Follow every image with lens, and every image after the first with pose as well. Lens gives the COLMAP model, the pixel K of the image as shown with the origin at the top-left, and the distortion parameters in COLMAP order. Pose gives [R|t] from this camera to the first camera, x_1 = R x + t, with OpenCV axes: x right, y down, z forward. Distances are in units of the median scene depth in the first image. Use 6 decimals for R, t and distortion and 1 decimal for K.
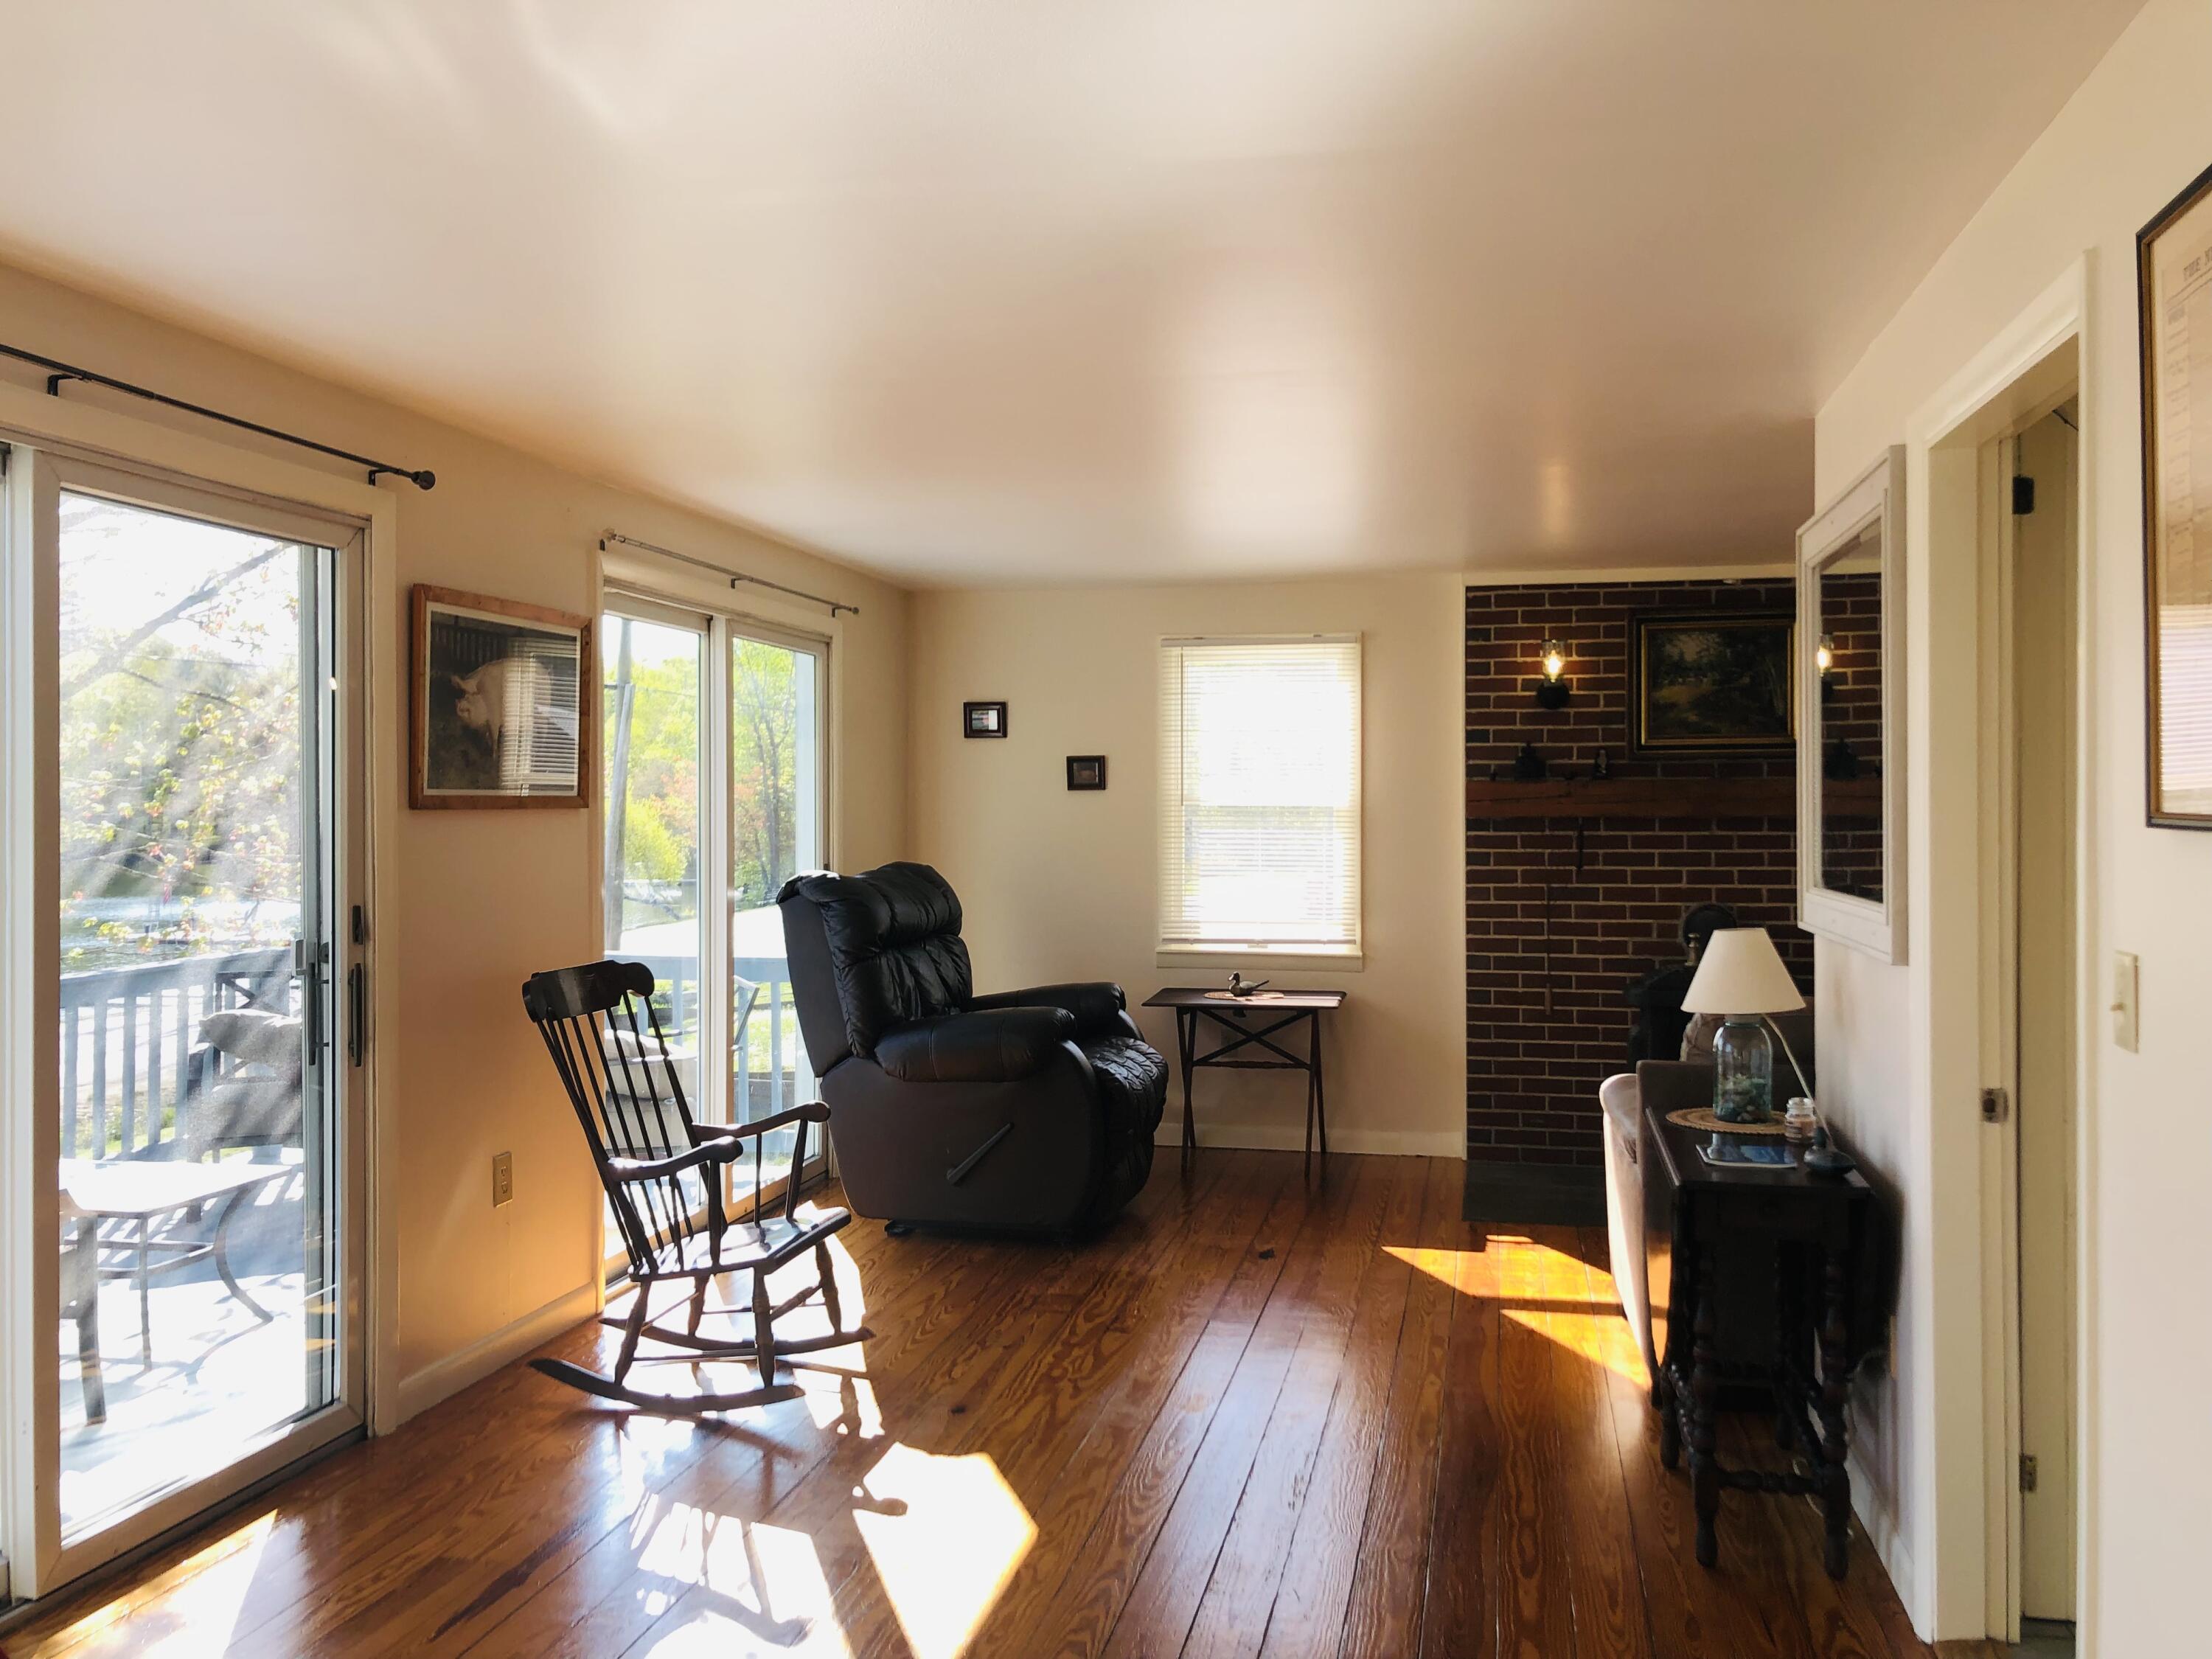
lens RADIAL K [[1820.1, 0, 1099.2], [0, 1820.1, 824.6], [0, 0, 1]] dist [0.007416, 0.001885]
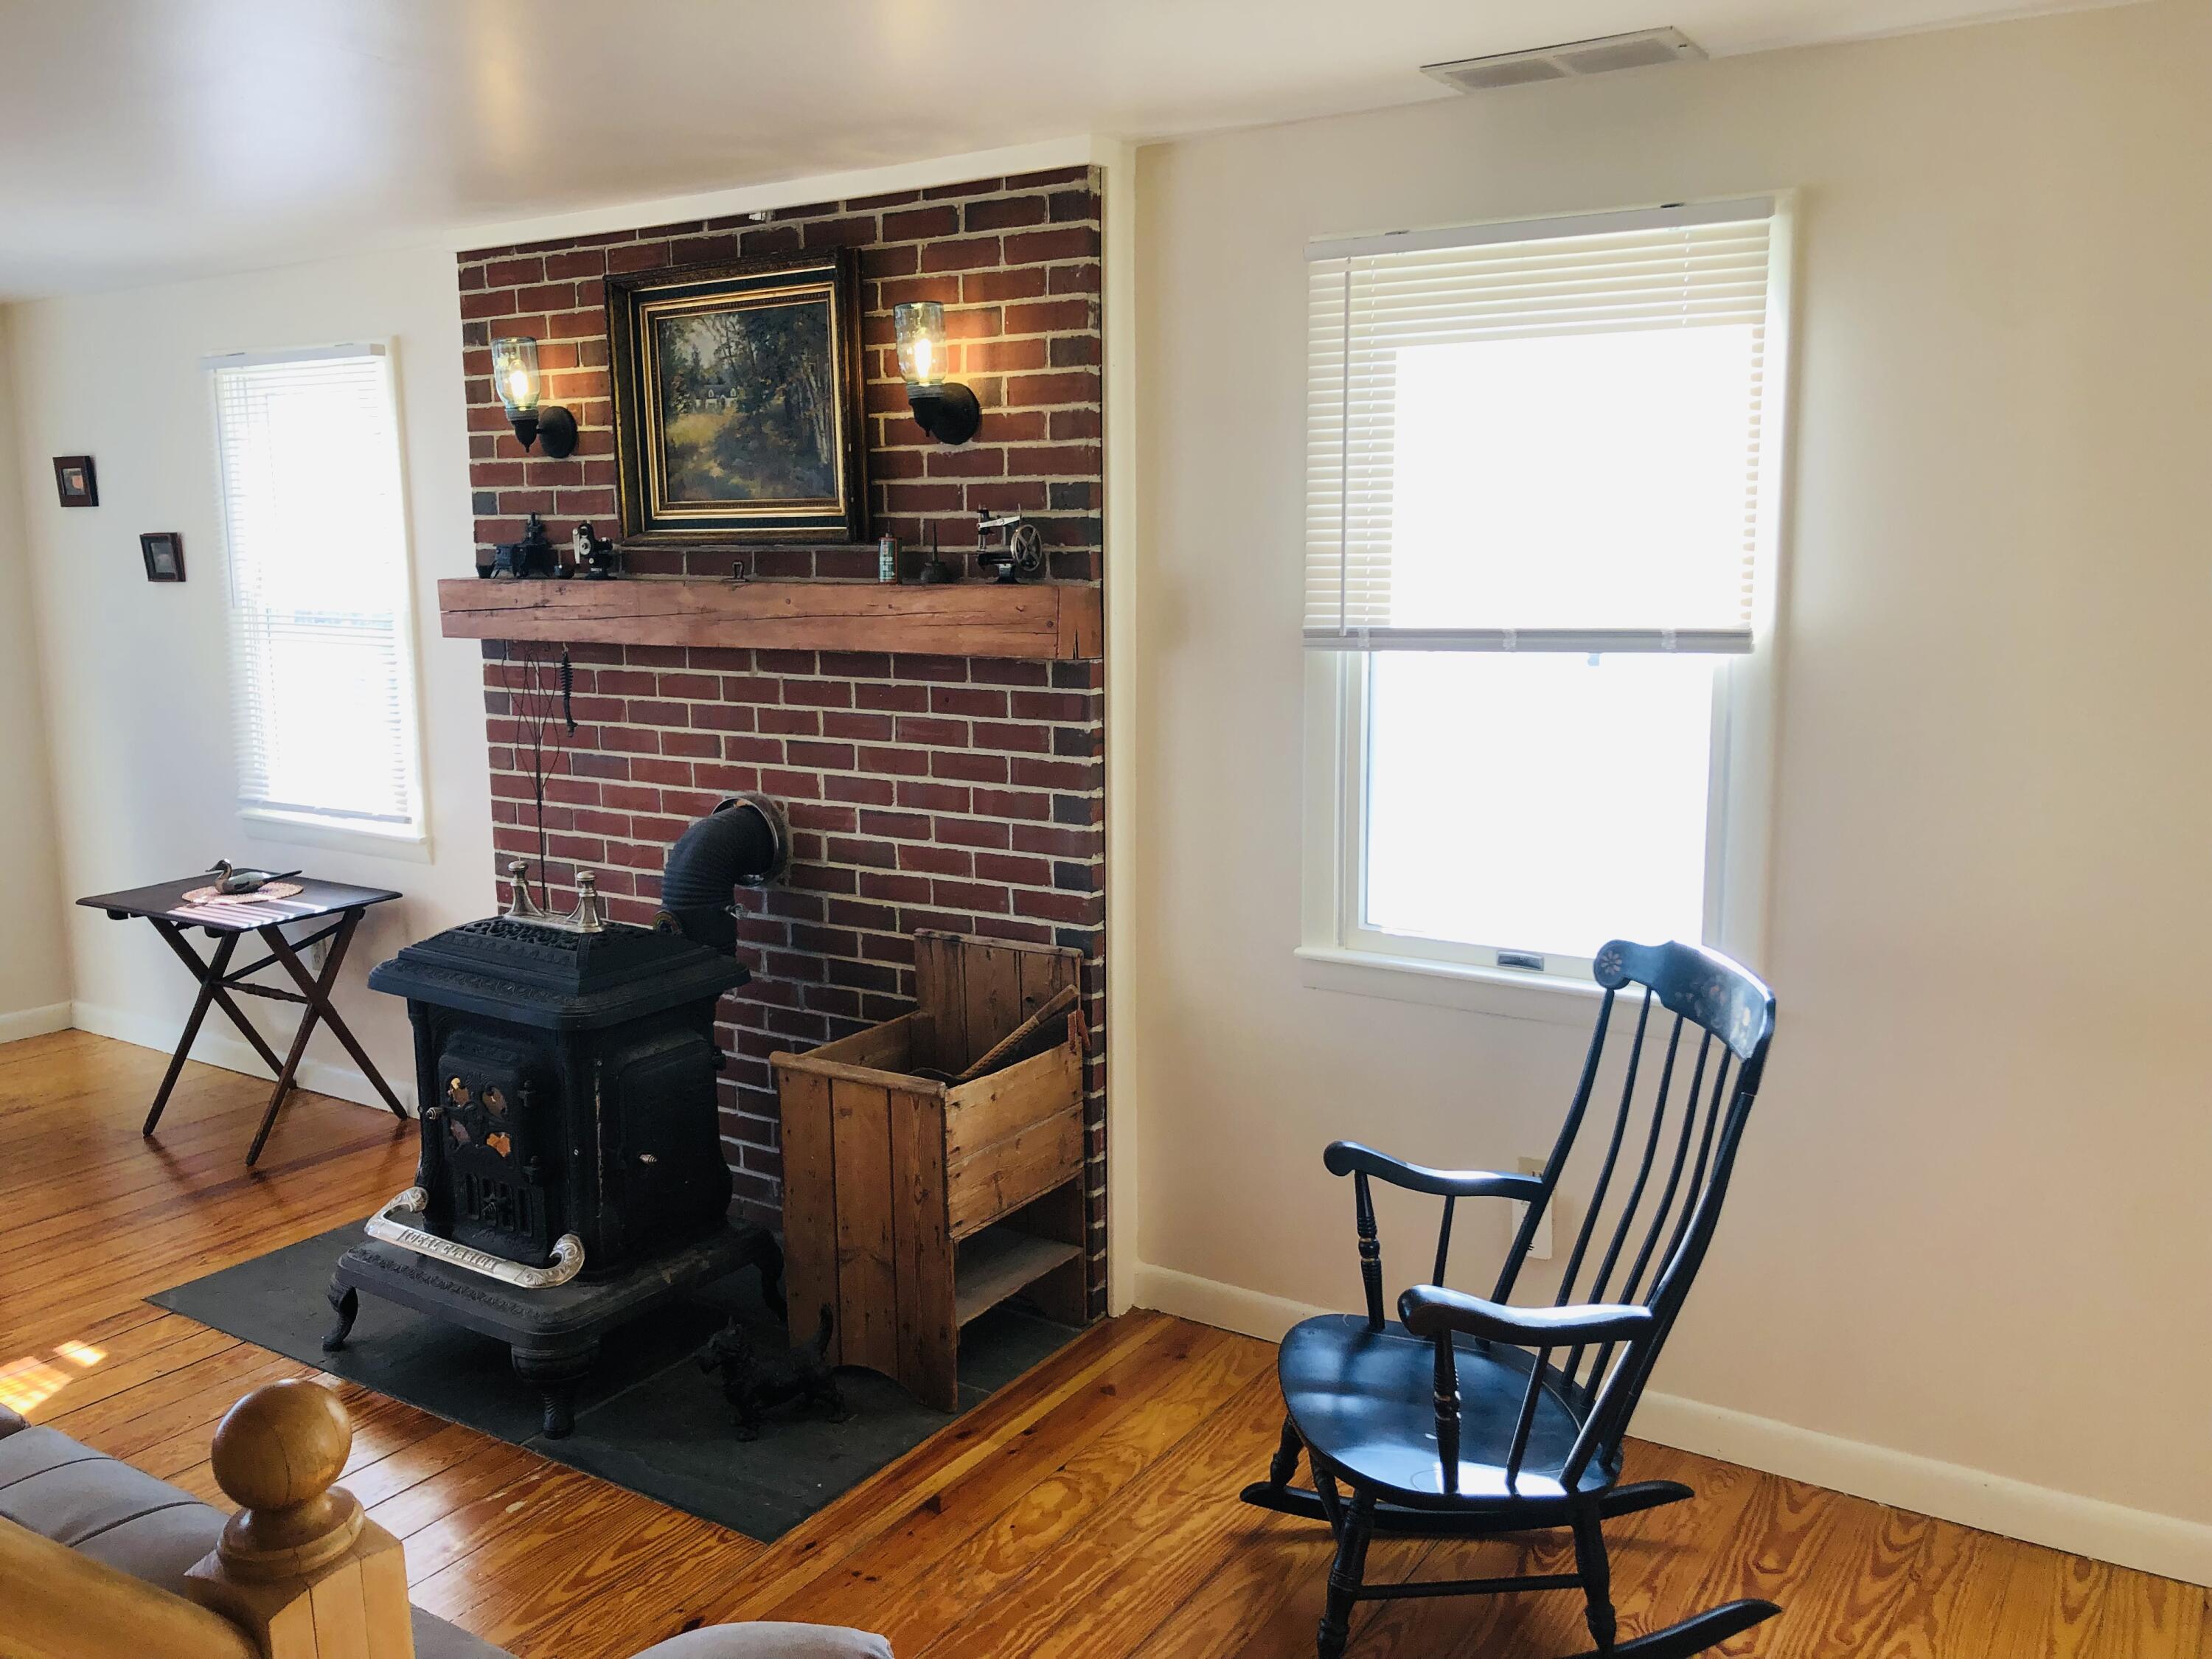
lens RADIAL K [[1820.1, 0, 1120.5], [0, 1820.1, 807.8], [0, 0, 1]] dist [0.007416, 0.001885]
pose [[0.940293, 0.044748, -0.337413, 0.632561], [0.004941, 0.989421, 0.144986, -0.035718], [0.340331, -0.137996, 0.930125, 0.494266]]
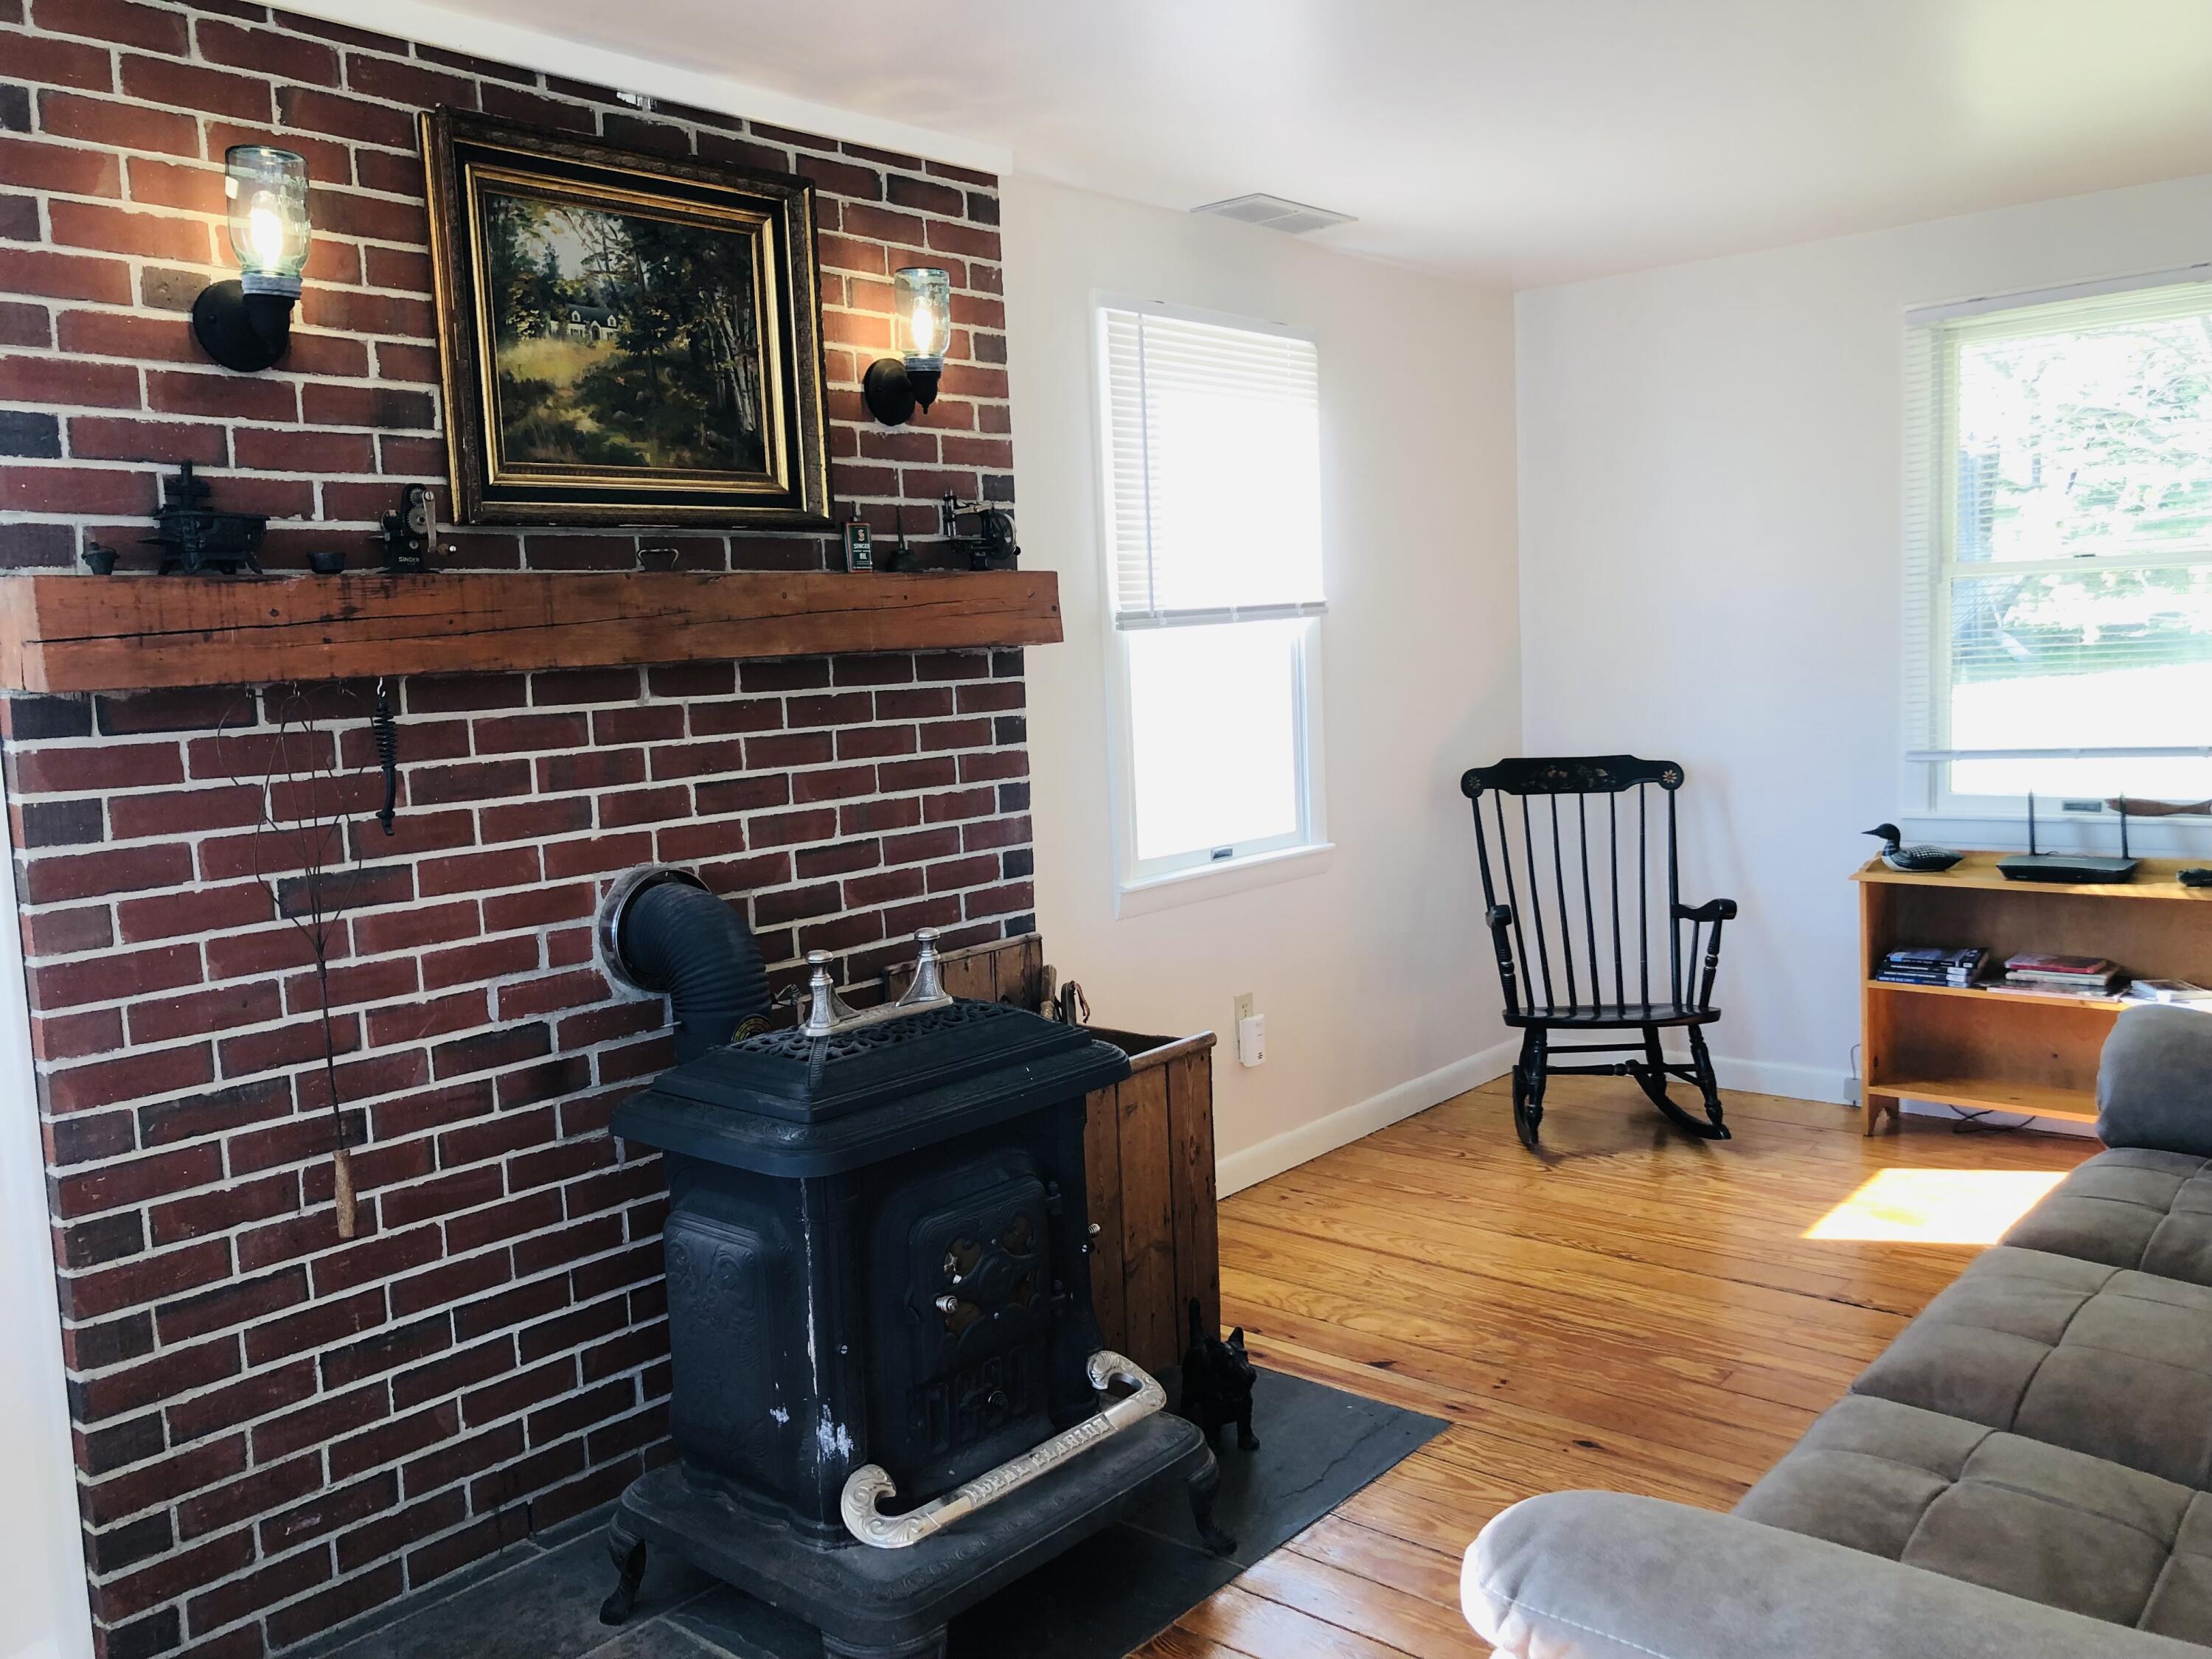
lens RADIAL K [[1820.1, 0, 1117.0], [0, 1820.1, 825.2], [0, 0, 1]] dist [0.007416, 0.001885]
pose [[0.459531, -0.110817, 0.881221, 0.010120], [0.052714, 0.993839, 0.097491, -0.002494], [-0.886596, 0.001652, 0.462542, 0.696733]]
